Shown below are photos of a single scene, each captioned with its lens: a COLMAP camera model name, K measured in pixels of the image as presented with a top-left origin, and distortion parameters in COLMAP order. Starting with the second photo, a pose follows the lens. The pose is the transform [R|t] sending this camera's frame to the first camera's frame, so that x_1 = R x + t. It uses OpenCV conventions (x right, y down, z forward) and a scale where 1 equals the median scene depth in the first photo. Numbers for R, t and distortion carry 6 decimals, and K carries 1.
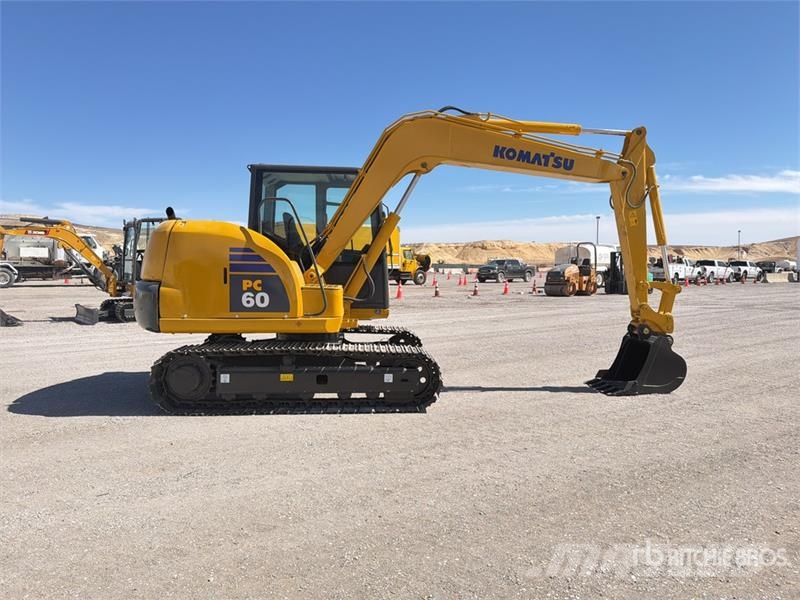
lens RADIAL K [[561.9, 0, 401.6], [0, 561.9, 302.0], [0, 0, 1]] dist [0.084544, -0.136027]
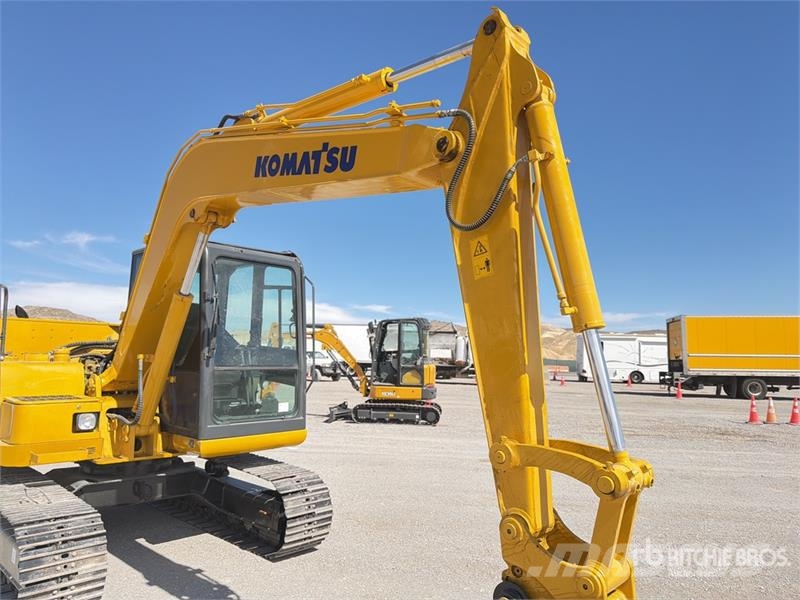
lens RADIAL K [[561.9, 0, 401.6], [0, 561.9, 302.0], [0, 0, 1]] dist [0.084544, -0.136027]
pose [[0.689526, -0.064631, -0.721371, 0.644970], [-0.065212, 0.986425, -0.150711, -0.064284], [0.721319, 0.150961, 0.675951, 0.746136]]
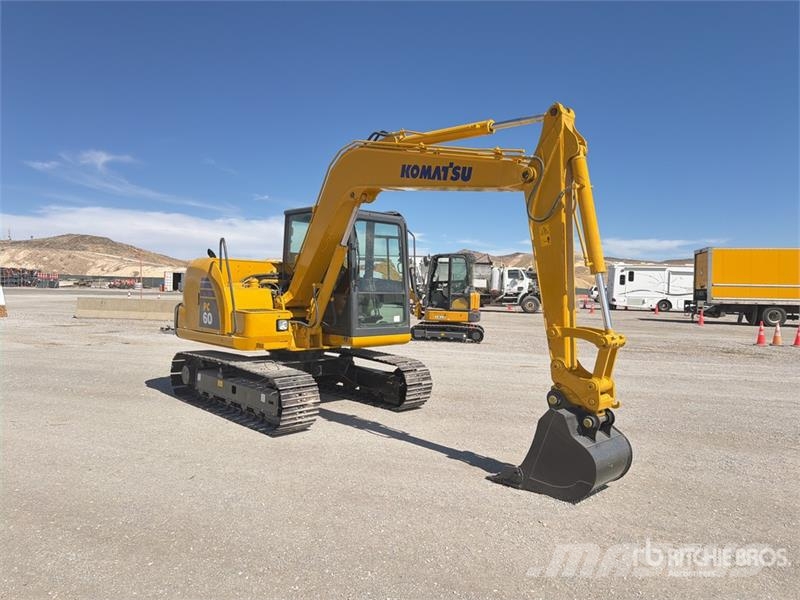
lens RADIAL K [[556.6, 0, 398.8], [0, 556.6, 304.0], [0, 0, 1]] dist [0.107916, -0.164564]
pose [[0.646217, 0.033742, -0.762407, 0.845139], [-0.073280, 0.997149, -0.017980, -0.038197], [0.759627, 0.067488, 0.646847, 0.430001]]
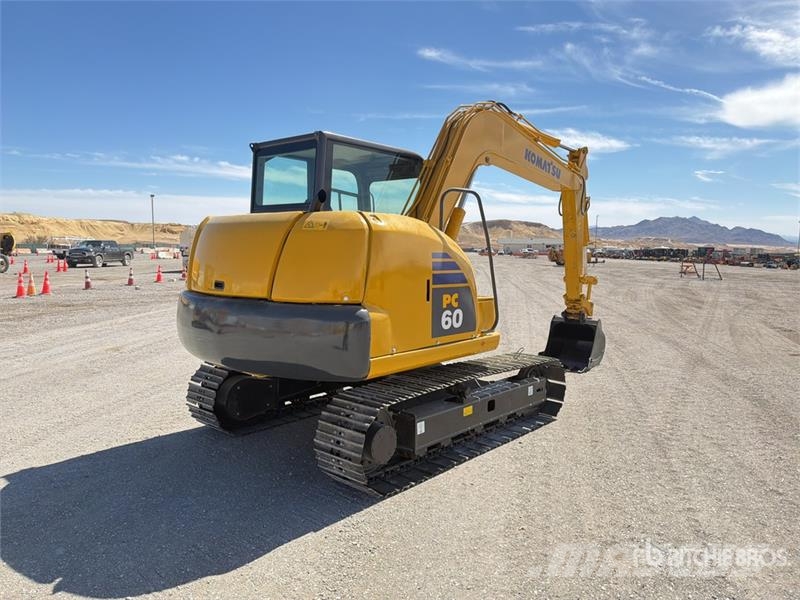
lens RADIAL K [[559.0, 0, 400.0], [0, 559.0, 300.0], [0, 0, 1]] dist [0.098180, -0.127036]
pose [[0.710547, -0.062534, 0.700865, -0.726626], [0.039601, 0.998018, 0.048899, -0.060650], [-0.702534, -0.006990, 0.711616, 0.427430]]
